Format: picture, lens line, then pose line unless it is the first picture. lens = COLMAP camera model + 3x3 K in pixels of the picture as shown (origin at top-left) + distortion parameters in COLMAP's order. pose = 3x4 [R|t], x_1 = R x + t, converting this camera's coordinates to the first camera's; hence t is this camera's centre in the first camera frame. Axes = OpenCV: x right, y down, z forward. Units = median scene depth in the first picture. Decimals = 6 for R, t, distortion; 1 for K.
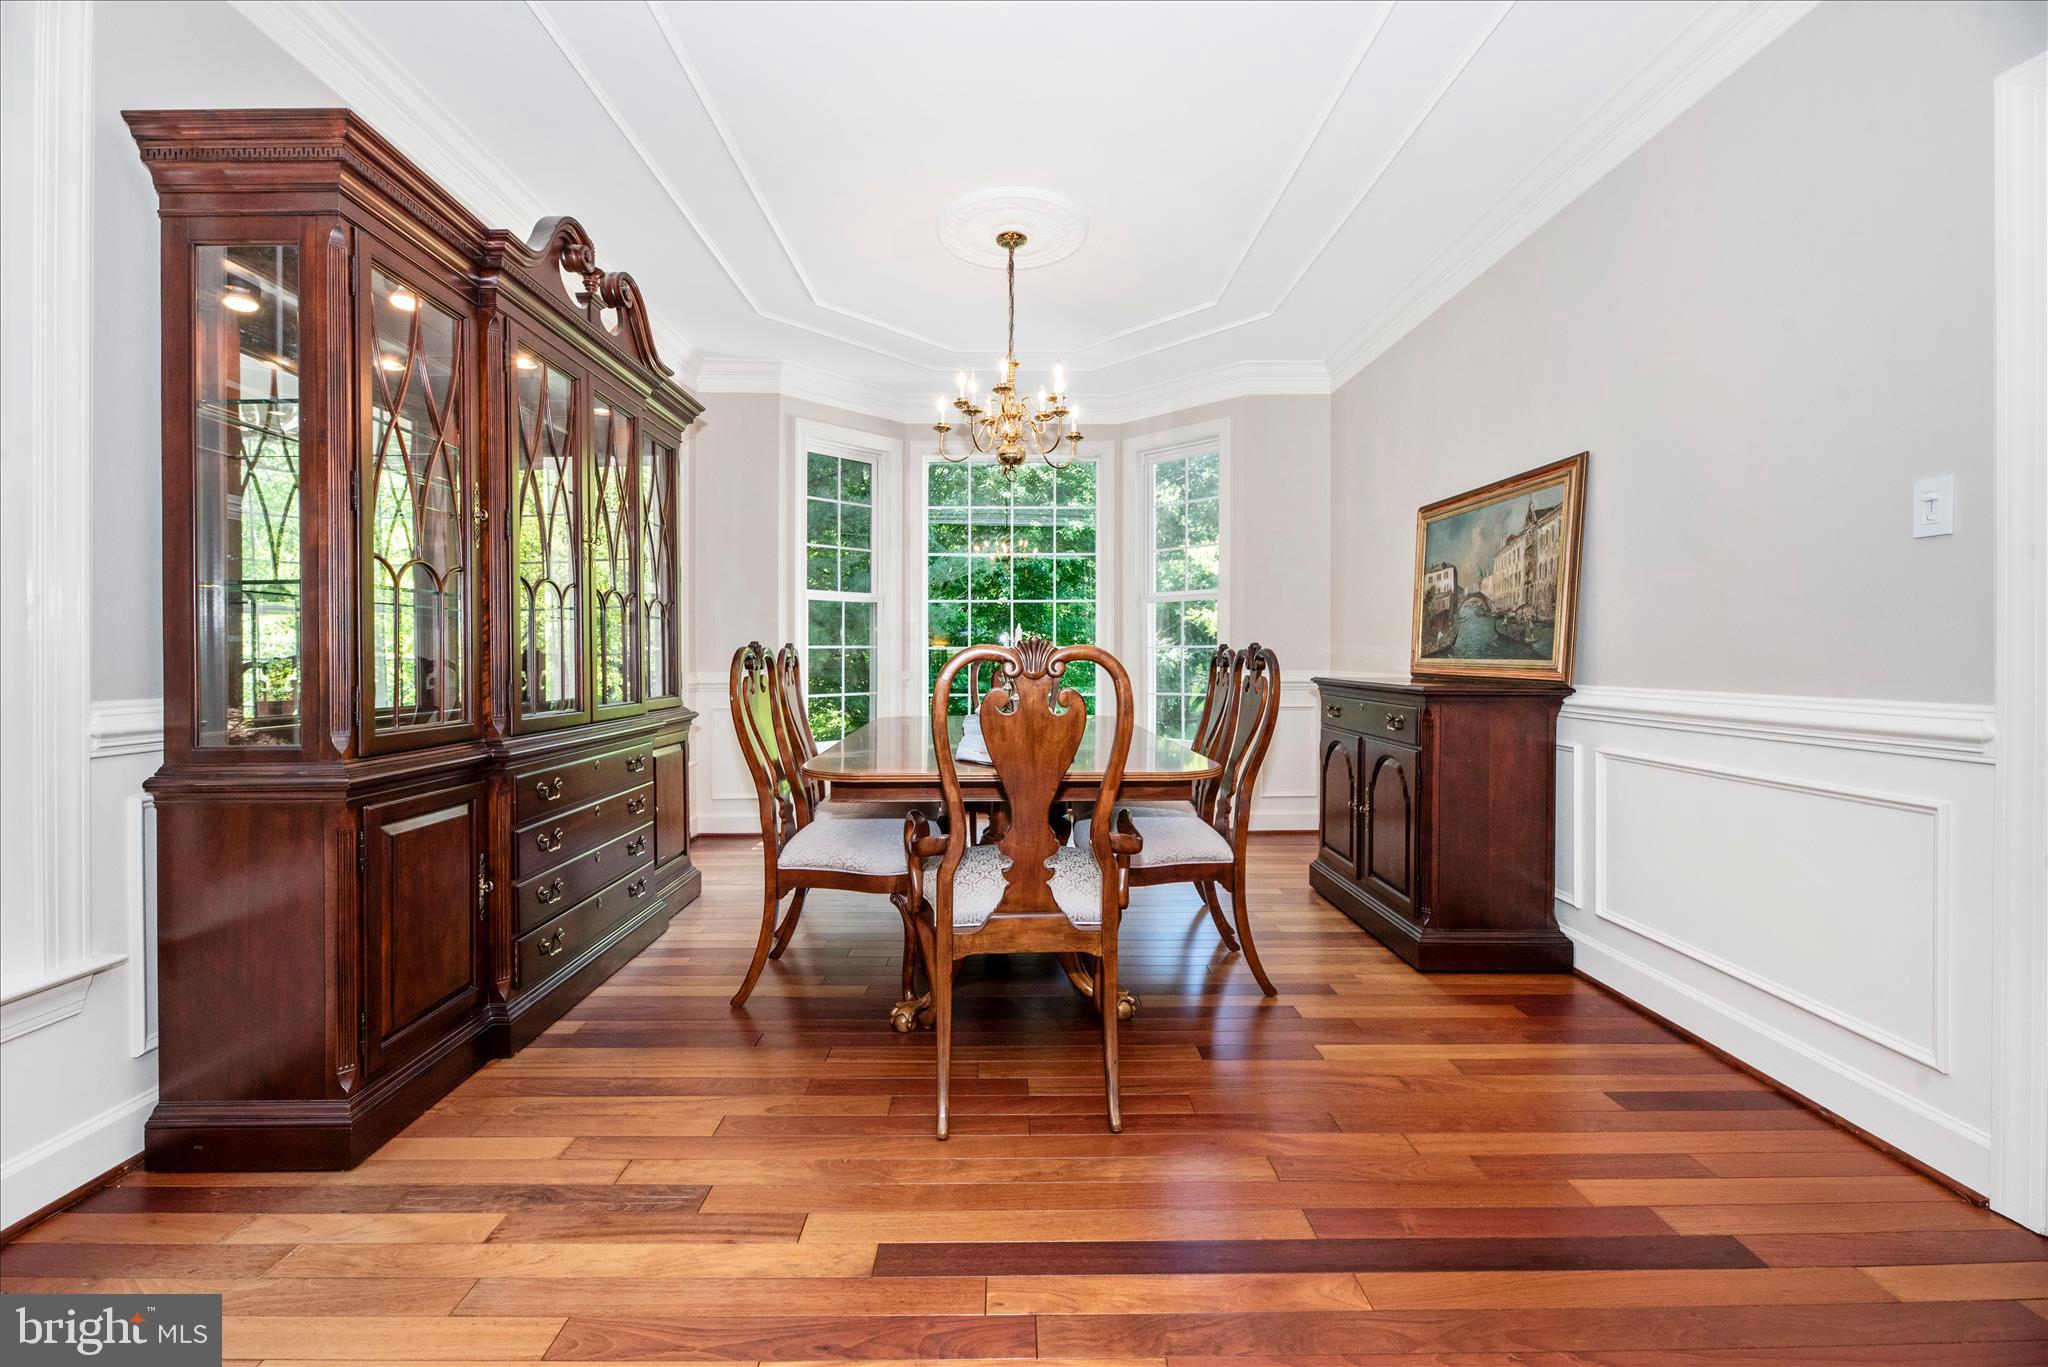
lens RADIAL K [[828.5, 0, 1009.4], [0, 828.5, 658.2], [0, 0, 1]] dist [0.002915, -0.003373]
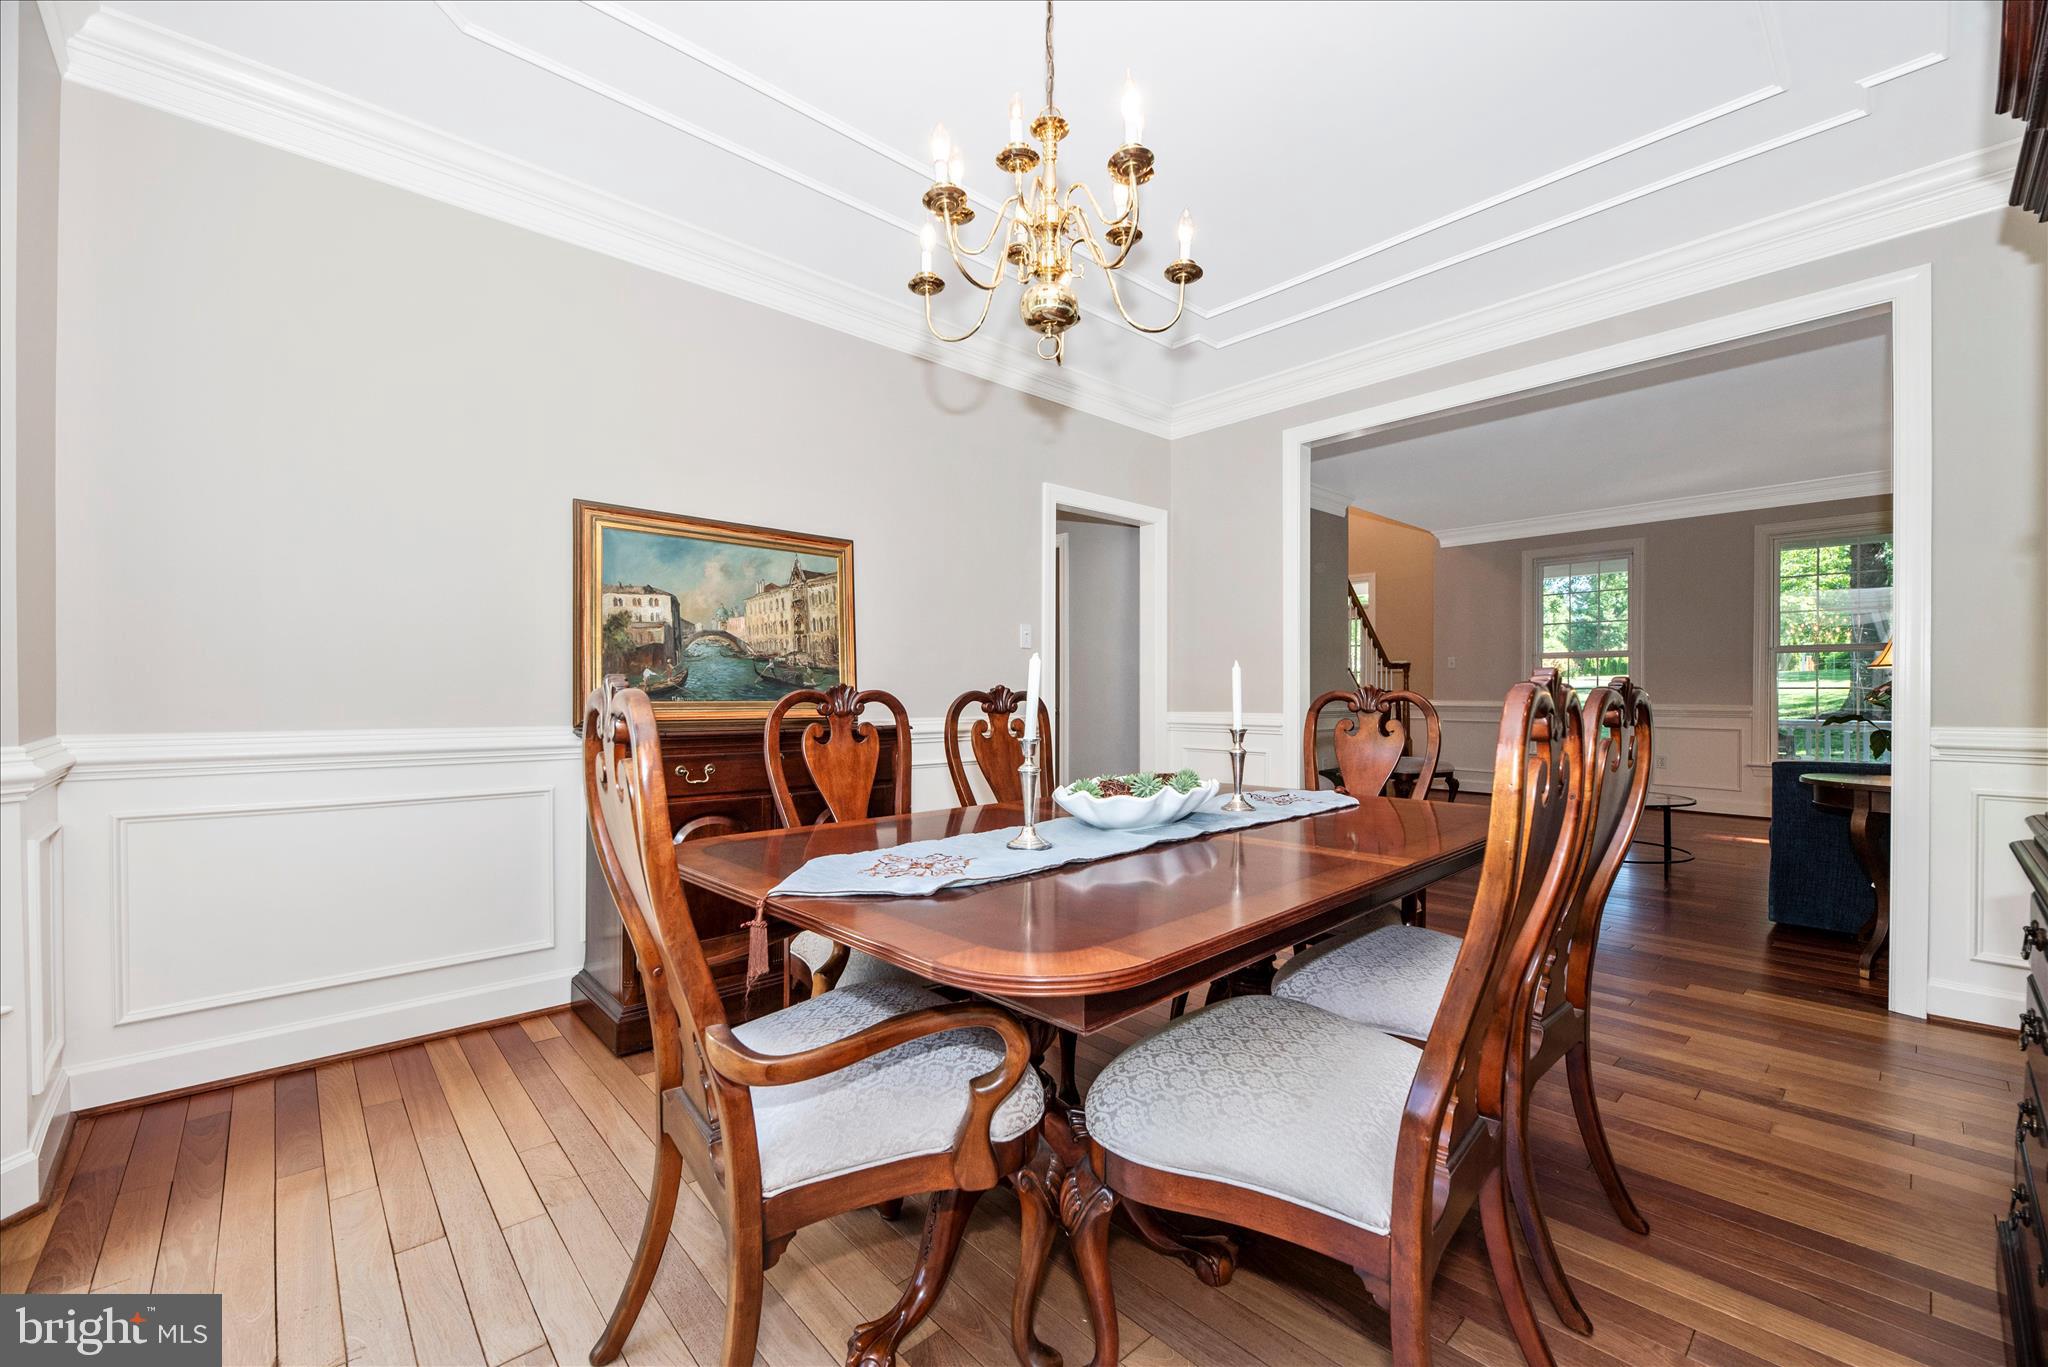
lens RADIAL K [[828.5, 0, 1034.7], [0, 828.5, 686.4], [0, 0, 1]] dist [0.002915, -0.003373]
pose [[-0.679548, 0.007644, 0.733591, -0.414590], [0.004210, 0.999970, -0.006519, -0.009445], [-0.733619, -0.001341, -0.679560, 1.532434]]
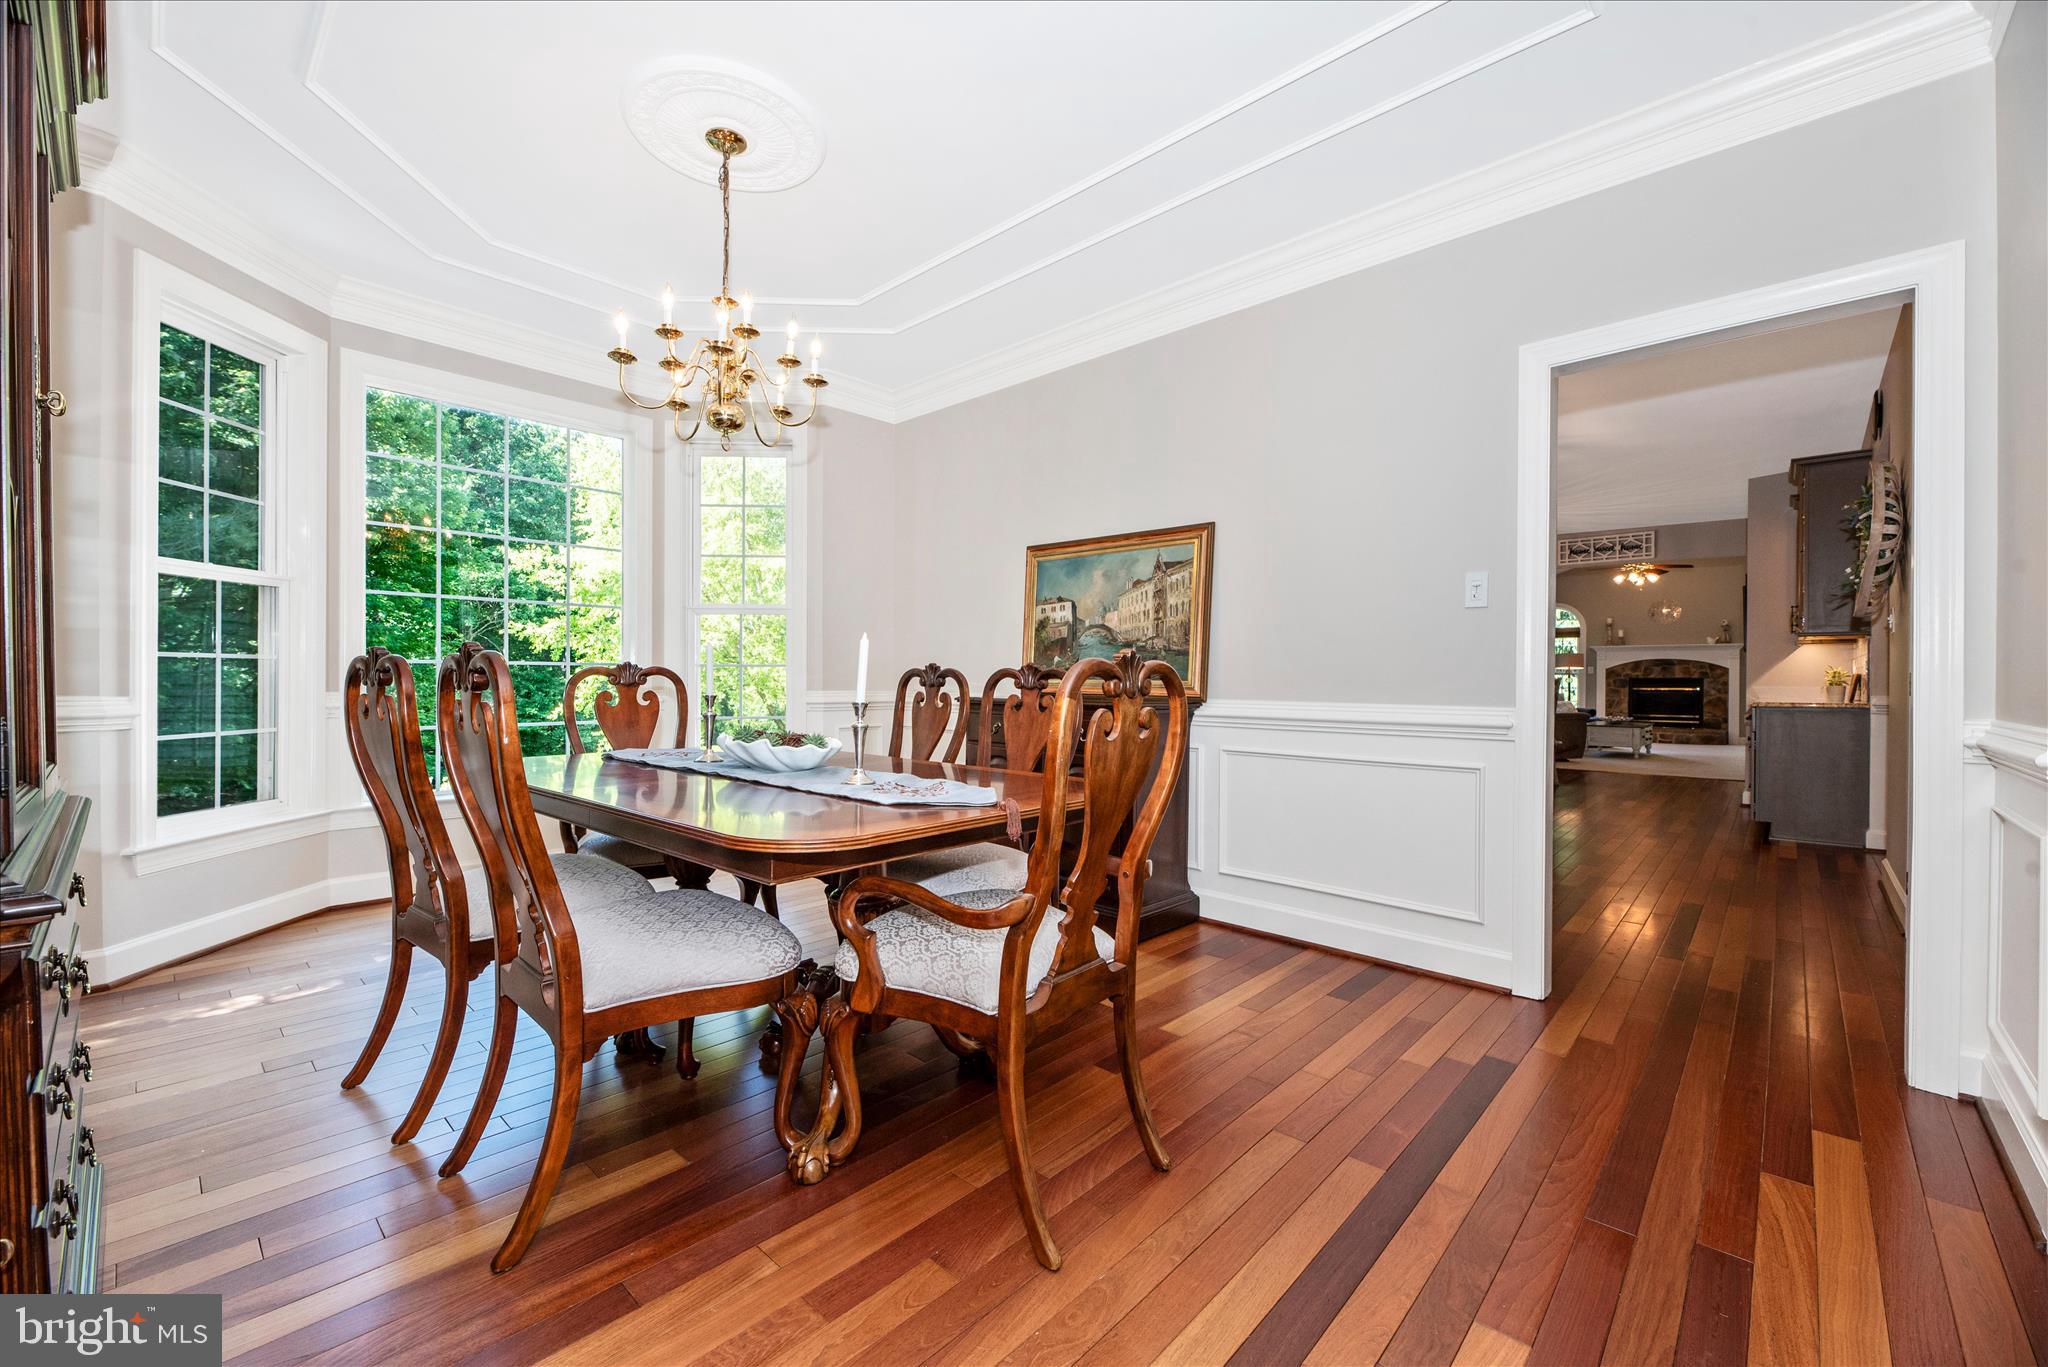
lens RADIAL K [[828.5, 0, 1008.8], [0, 828.5, 688.1], [0, 0, 1]] dist [0.002915, -0.003373]
pose [[0.690905, -0.001597, 0.722944, -0.435359], [-0.004419, 0.999970, 0.006432, 0.006260], [-0.722932, -0.007639, 0.690876, 0.298558]]
